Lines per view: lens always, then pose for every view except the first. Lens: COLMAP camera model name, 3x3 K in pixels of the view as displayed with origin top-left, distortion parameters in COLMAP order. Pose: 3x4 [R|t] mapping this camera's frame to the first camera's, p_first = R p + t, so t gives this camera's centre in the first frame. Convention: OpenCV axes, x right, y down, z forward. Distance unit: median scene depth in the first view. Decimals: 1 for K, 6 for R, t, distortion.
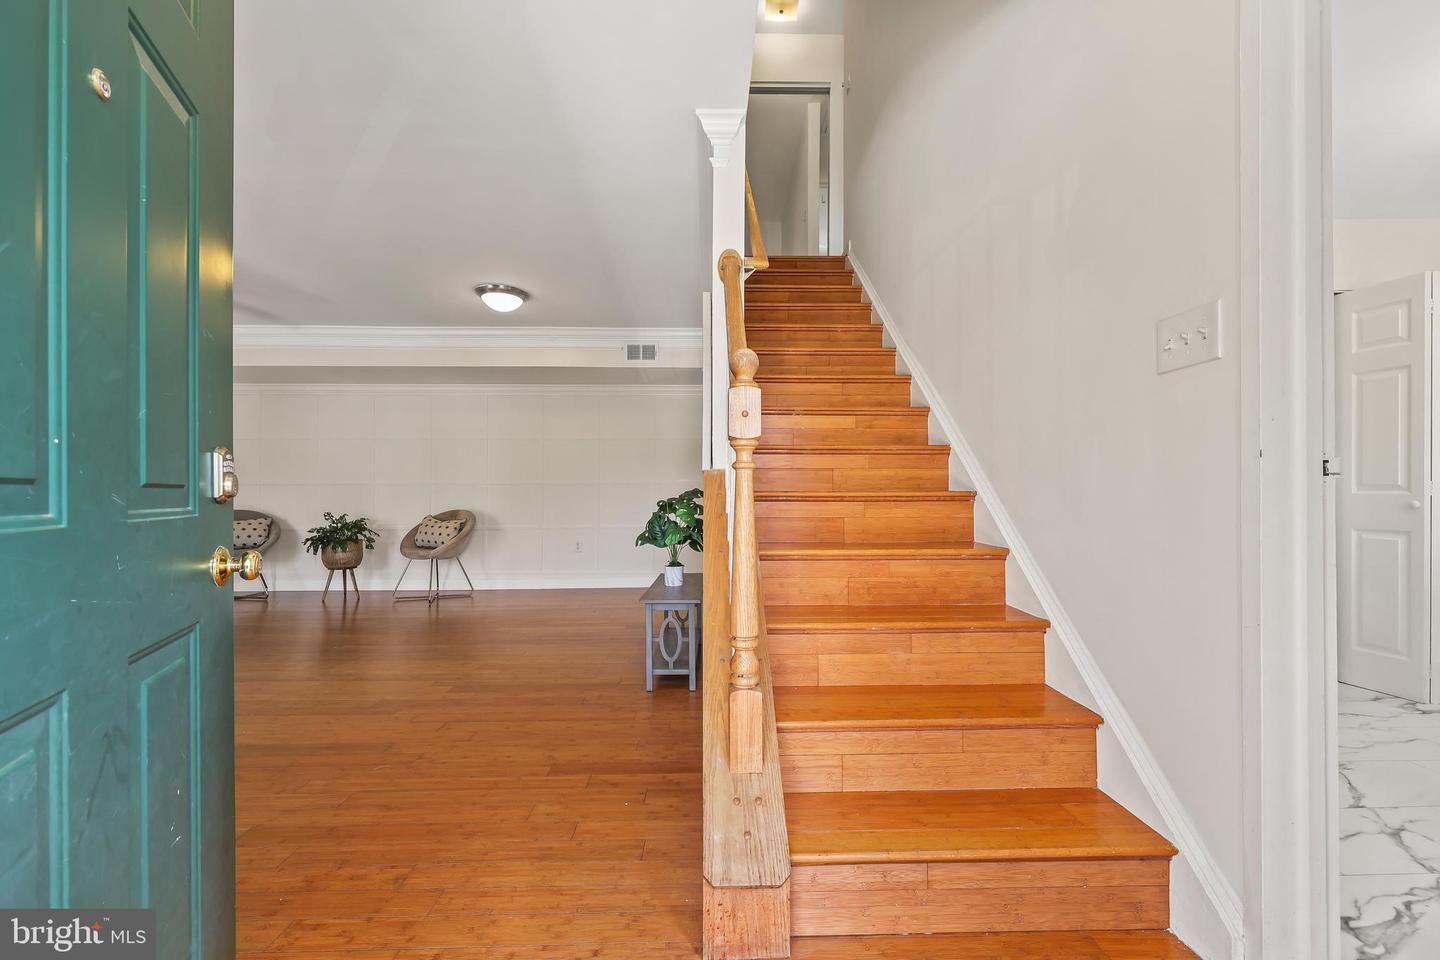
lens RADIAL K [[592.0, 0, 724.8], [0, 592.0, 495.3], [0, 0, 1]] dist [0.001281, -0.000009]
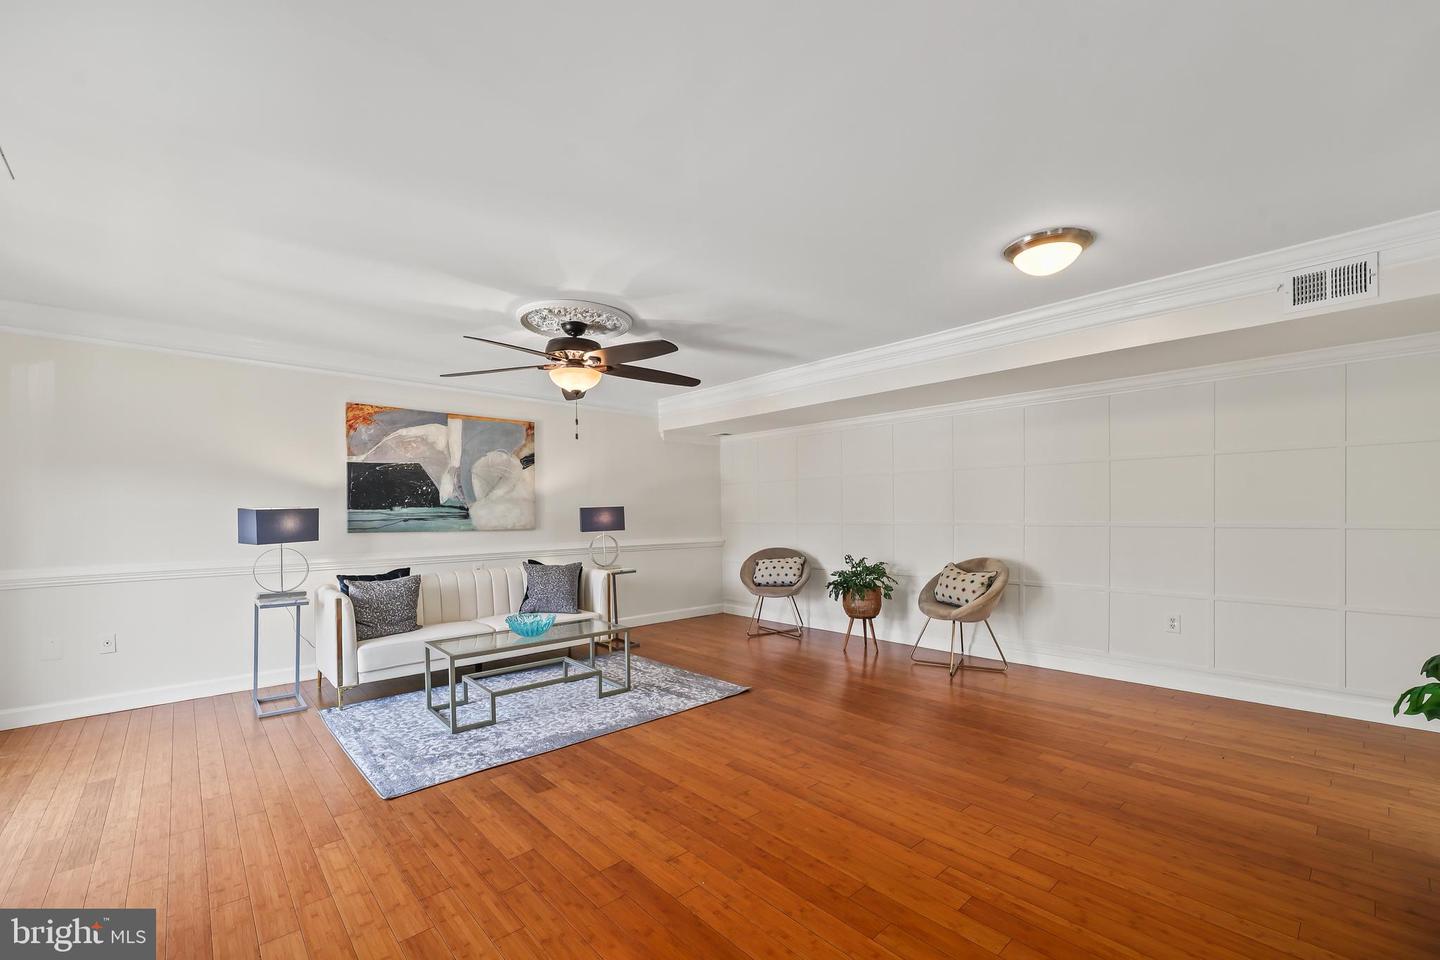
lens RADIAL K [[592.0, 0, 735.8], [0, 592.0, 509.0], [0, 0, 1]] dist [0.001281, -0.000009]
pose [[0.671766, -0.006496, -0.740735, -0.096473], [0.005601, 0.999978, -0.003690, -0.040975], [0.740742, -0.001670, 0.671787, 0.238688]]
